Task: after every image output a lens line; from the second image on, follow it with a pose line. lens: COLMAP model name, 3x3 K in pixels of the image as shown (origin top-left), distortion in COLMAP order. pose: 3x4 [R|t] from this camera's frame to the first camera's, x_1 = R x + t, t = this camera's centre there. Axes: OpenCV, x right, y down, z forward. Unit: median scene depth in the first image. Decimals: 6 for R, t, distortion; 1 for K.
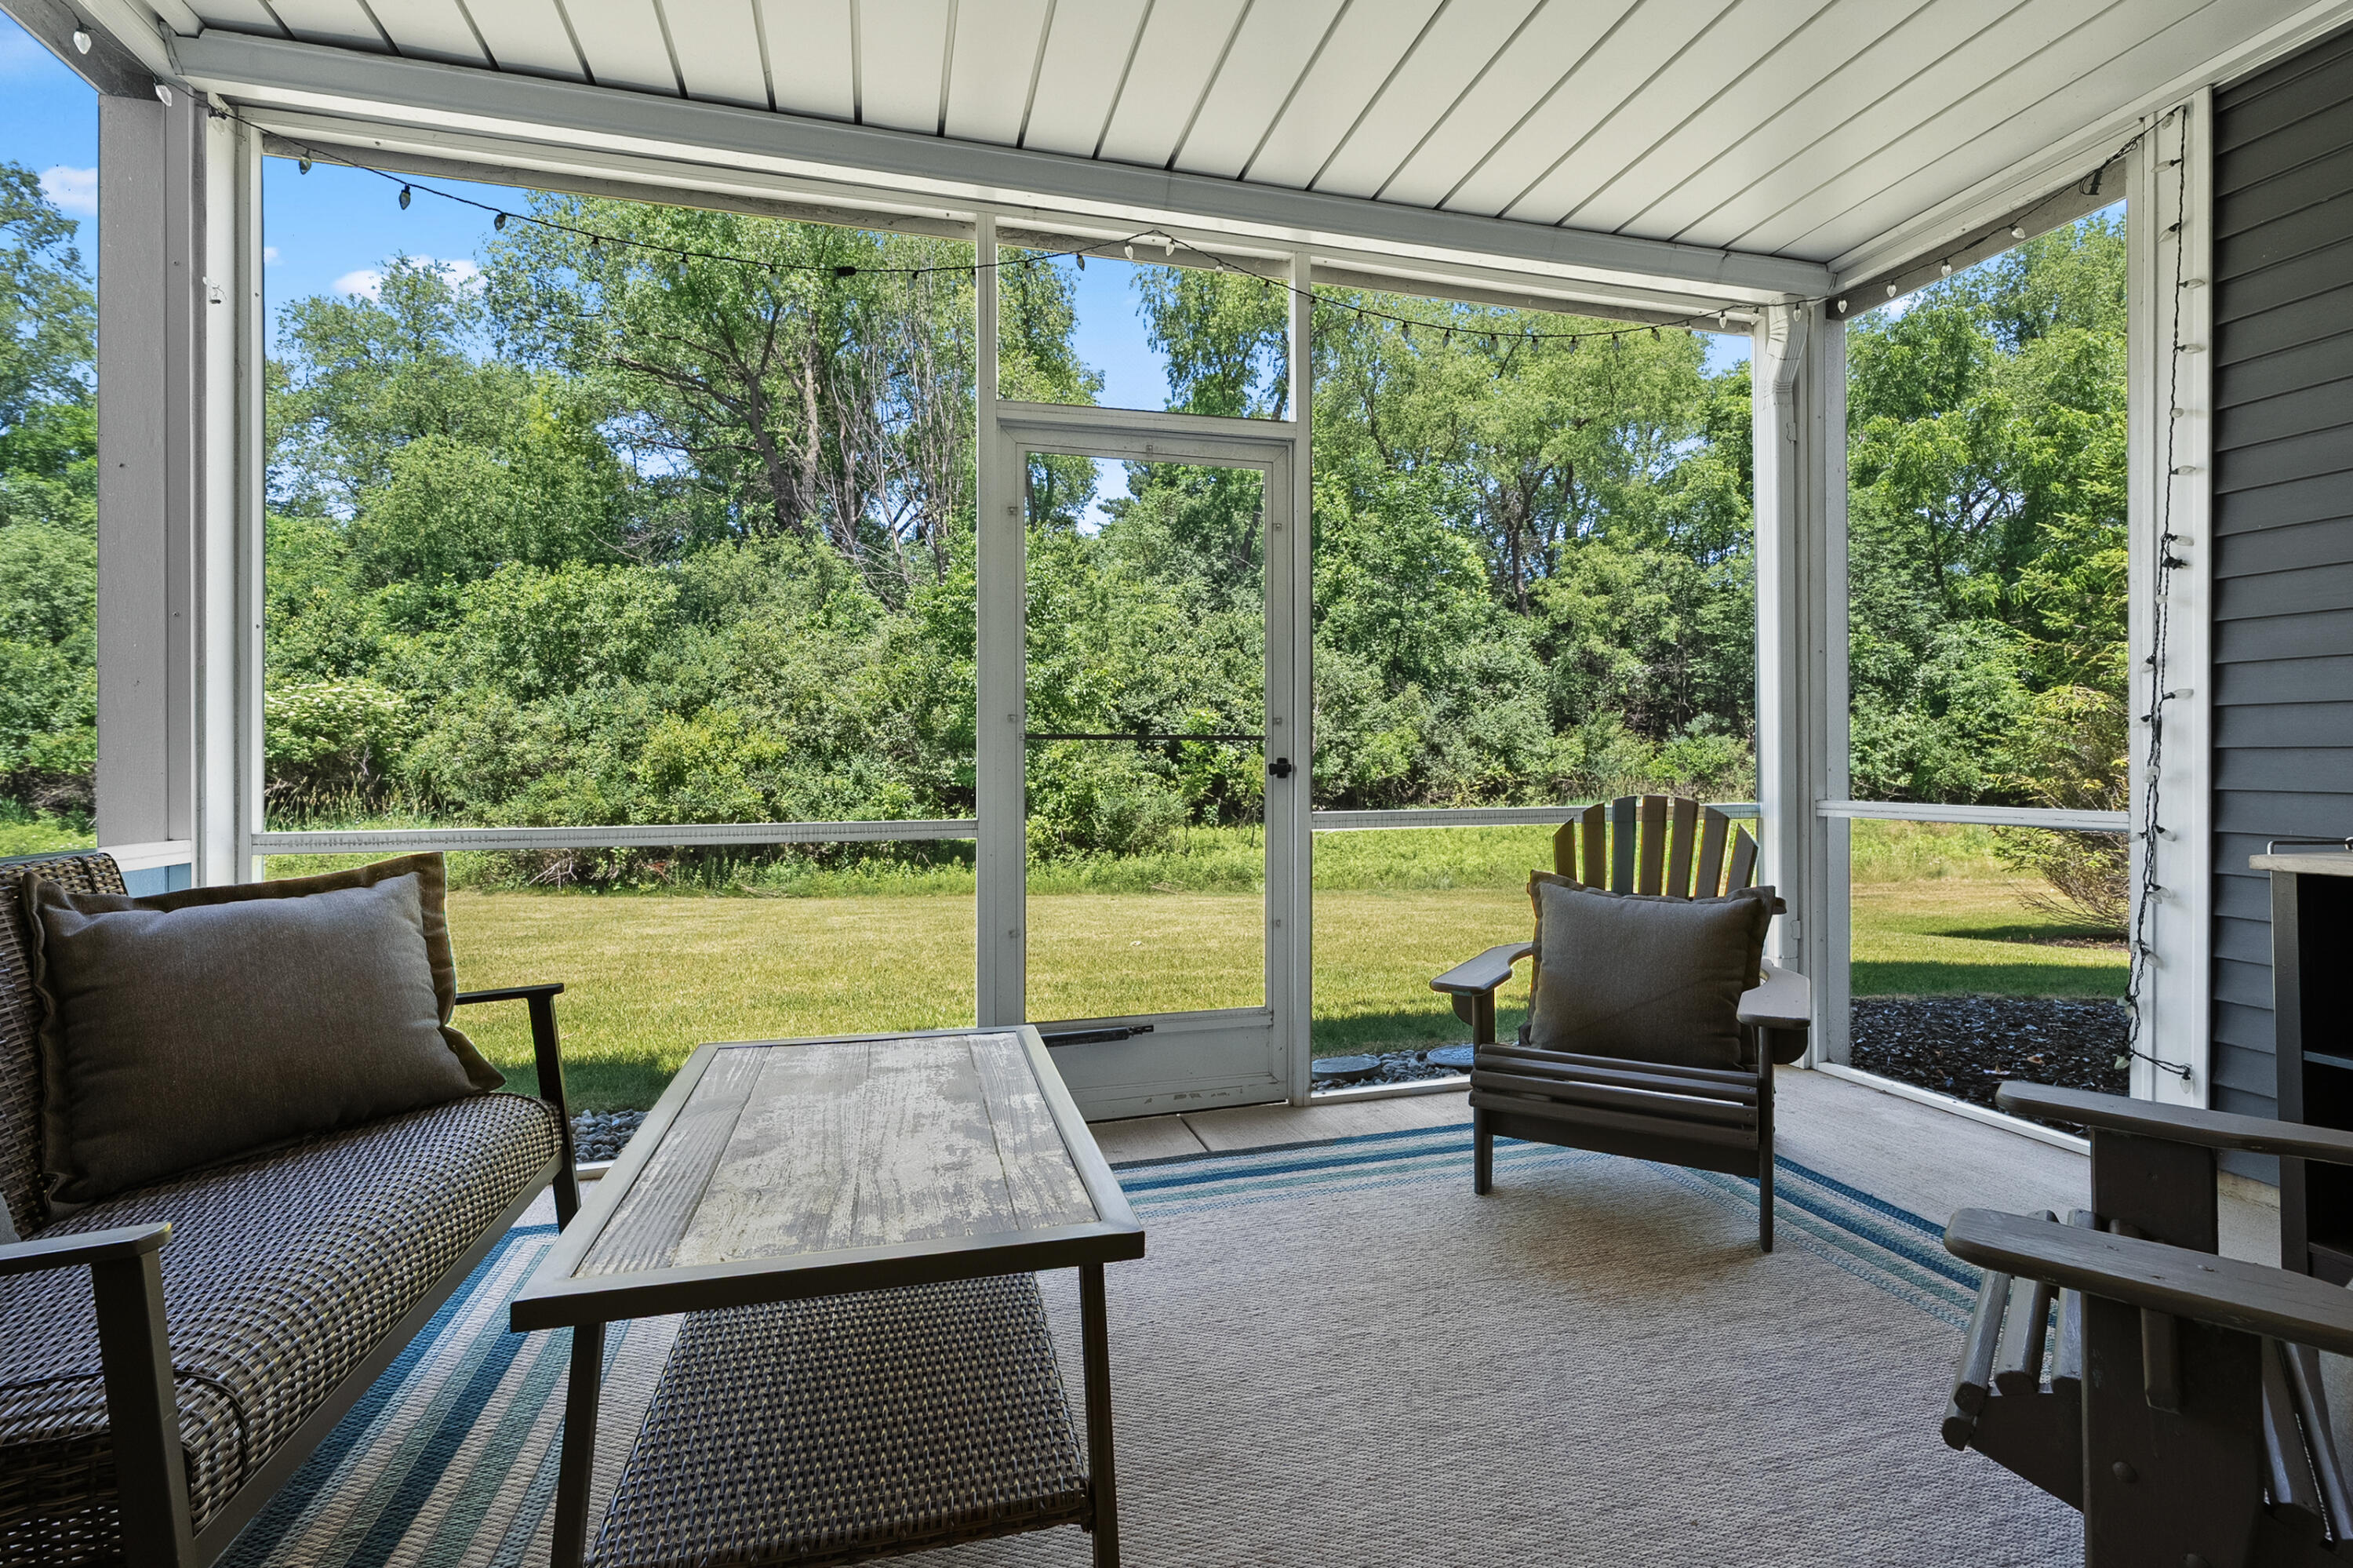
lens RADIAL K [[1062.0, 0, 1173.5], [0, 1062.0, 751.6], [0, 0, 1]] dist [-0.006479, 0.002356]
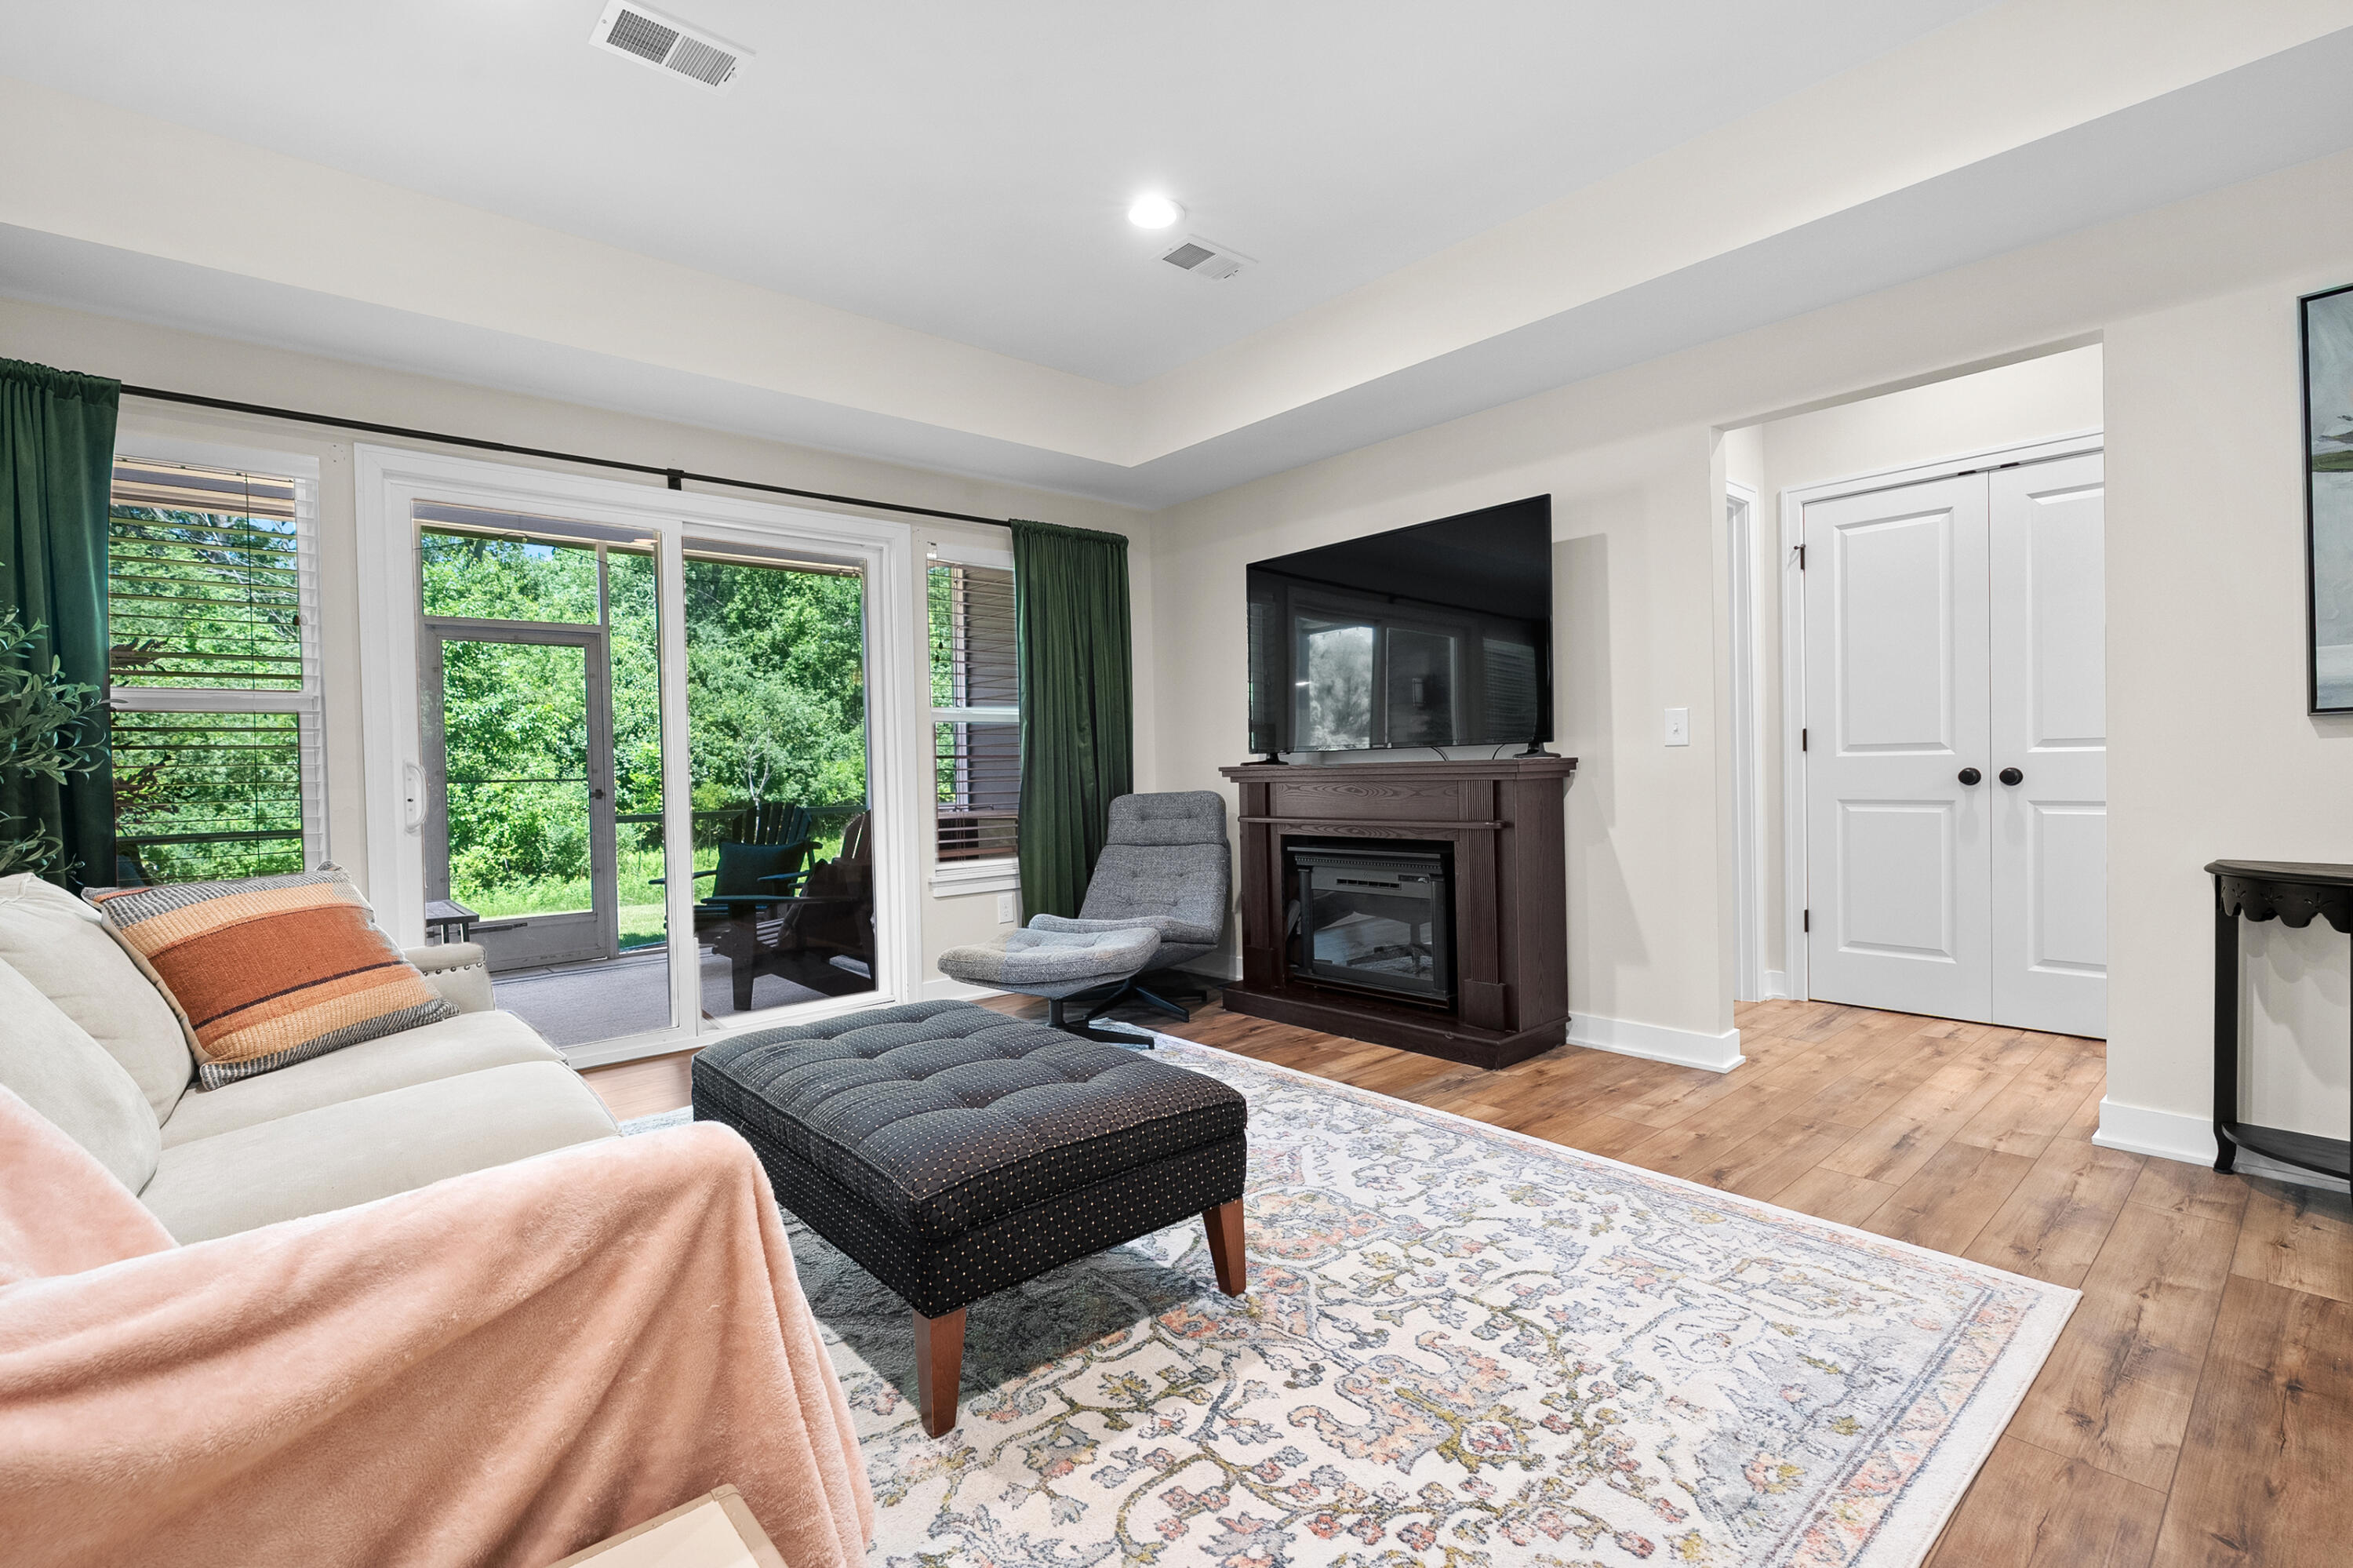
lens RADIAL K [[1062.0, 0, 1142.5], [0, 1062.0, 797.2], [0, 0, 1]] dist [-0.006479, 0.002356]
pose [[0.913419, -0.026621, 0.406149, 0.042591], [0.019027, 0.999561, 0.022726, 0.001052], [-0.406576, -0.013031, 0.913524, -0.196480]]
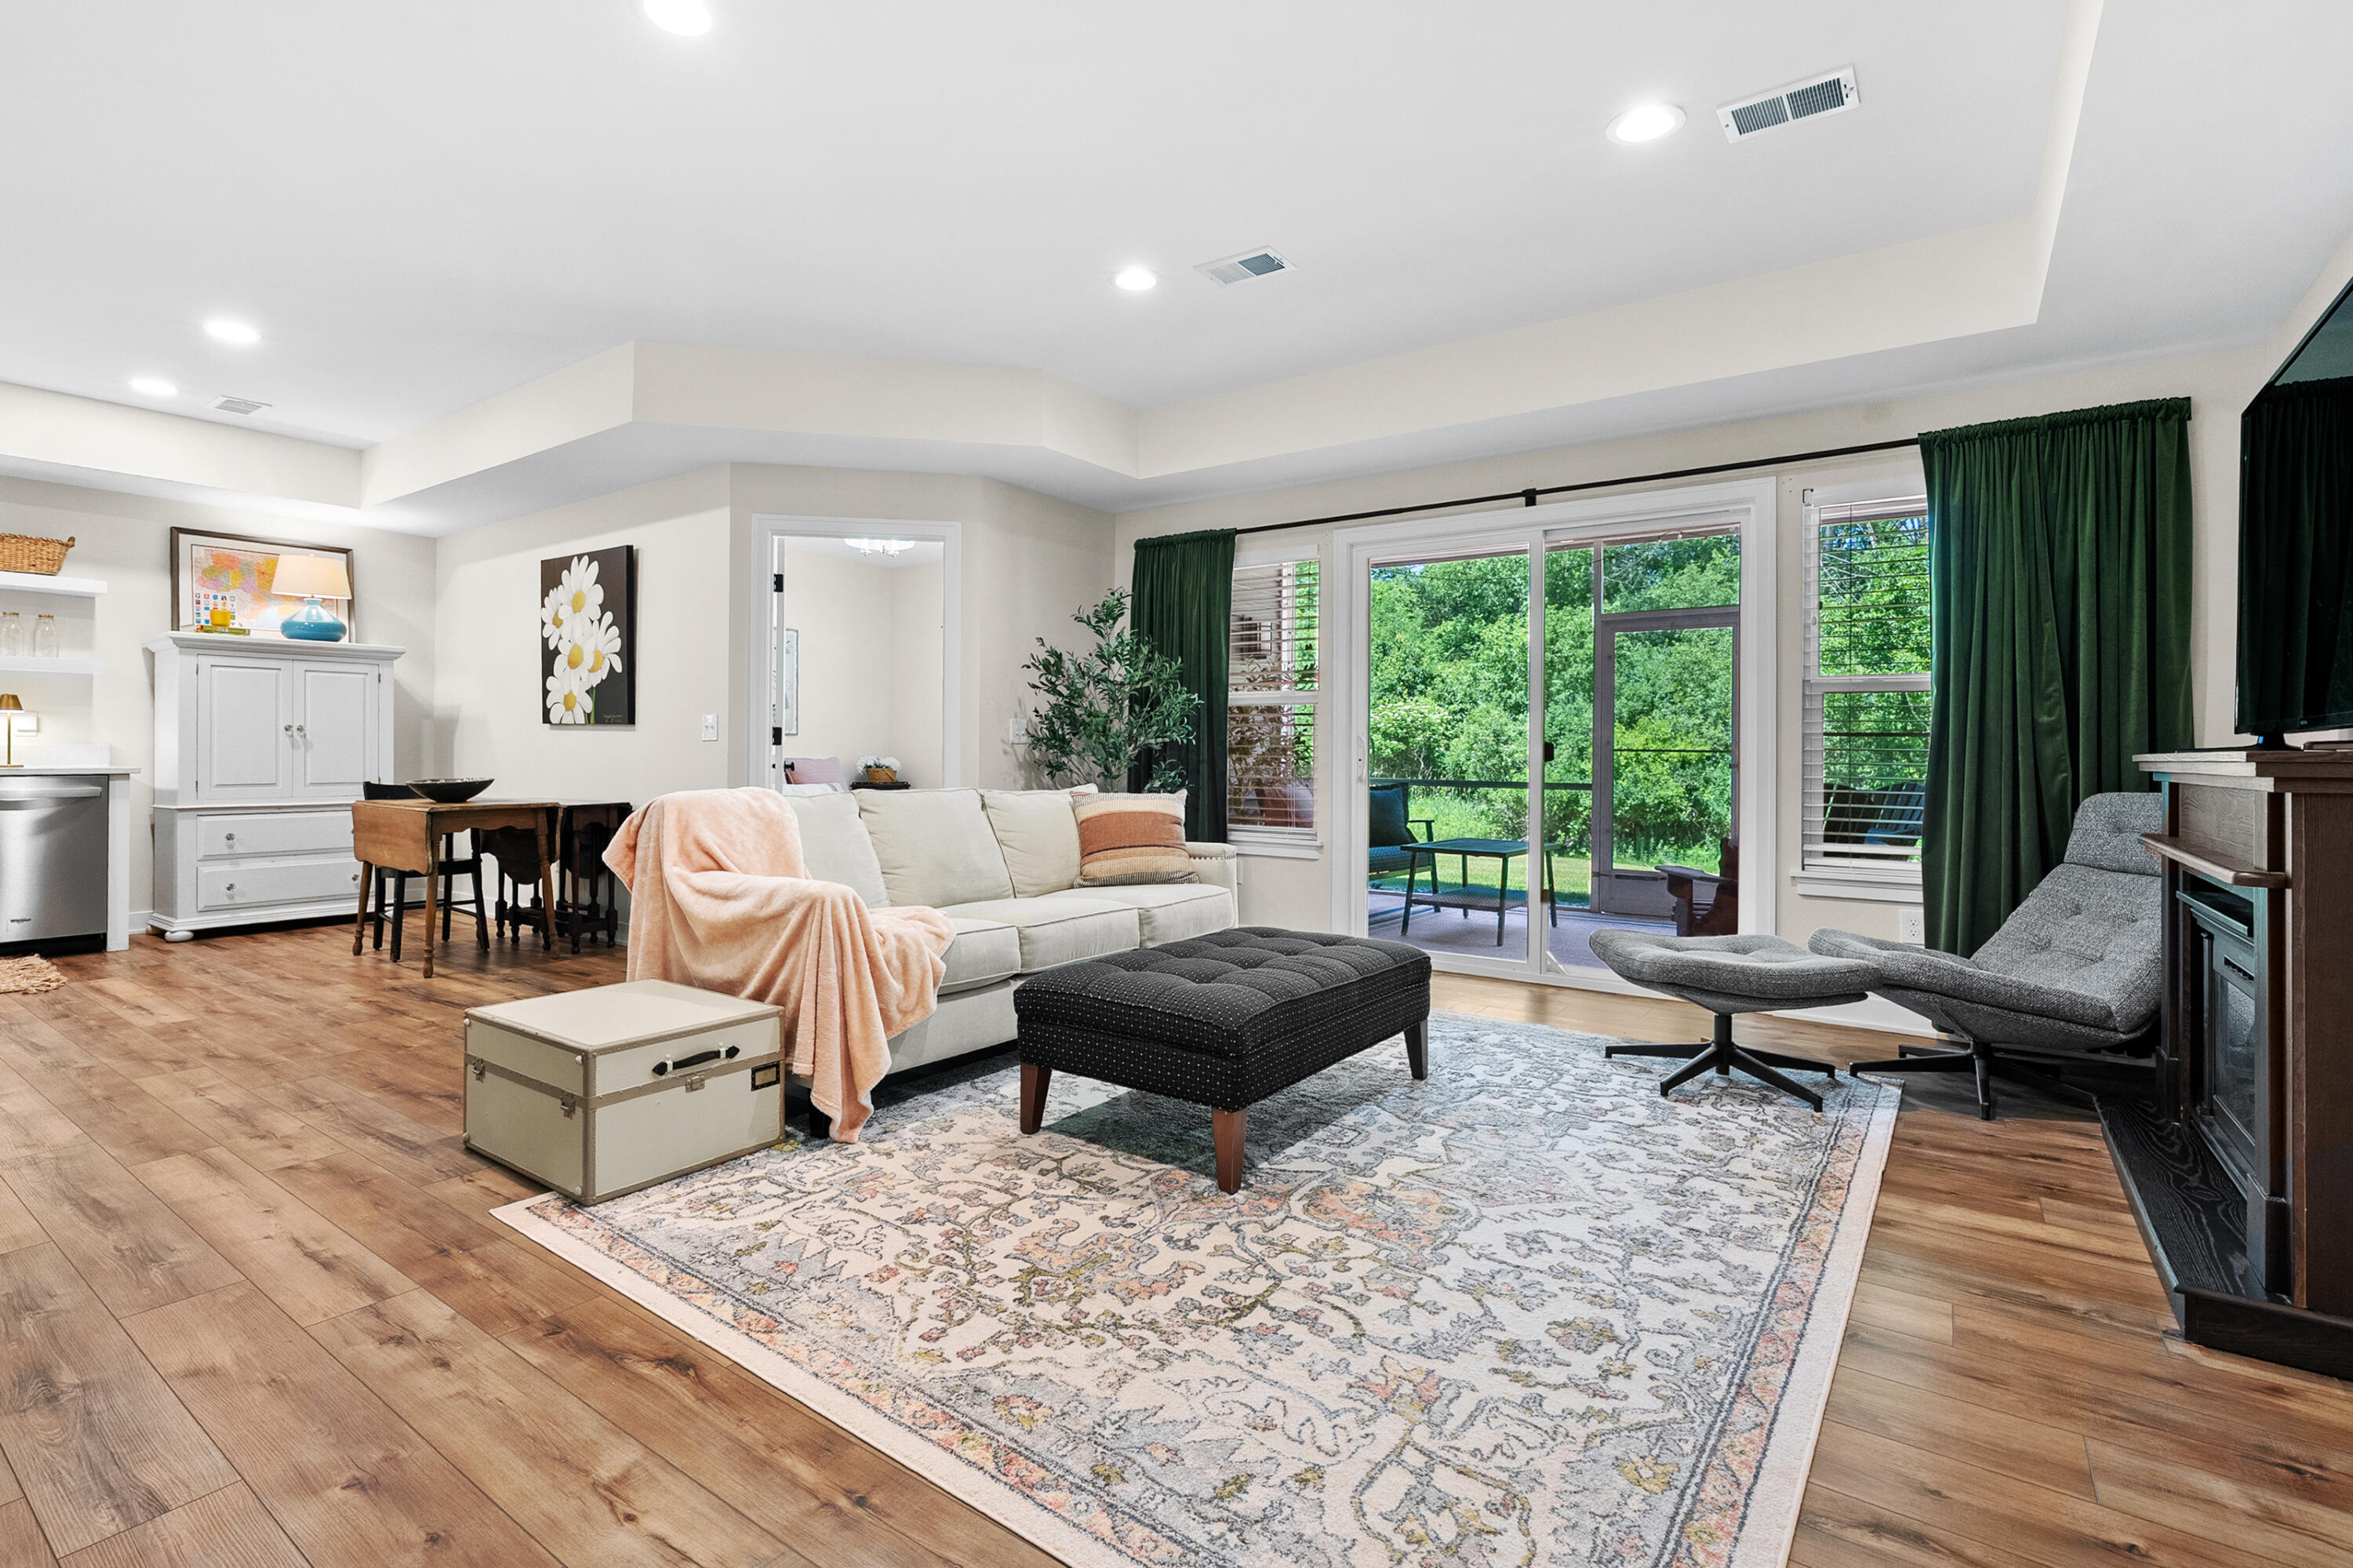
lens RADIAL K [[1062.0, 0, 1147.2], [0, 1062.0, 750.5], [0, 0, 1]] dist [-0.006479, 0.002356]
pose [[0.609786, 0.010065, -0.792502, 0.164139], [-0.012569, 0.999916, 0.003028, 0.000794], [0.792466, 0.008115, 0.609862, -0.189861]]
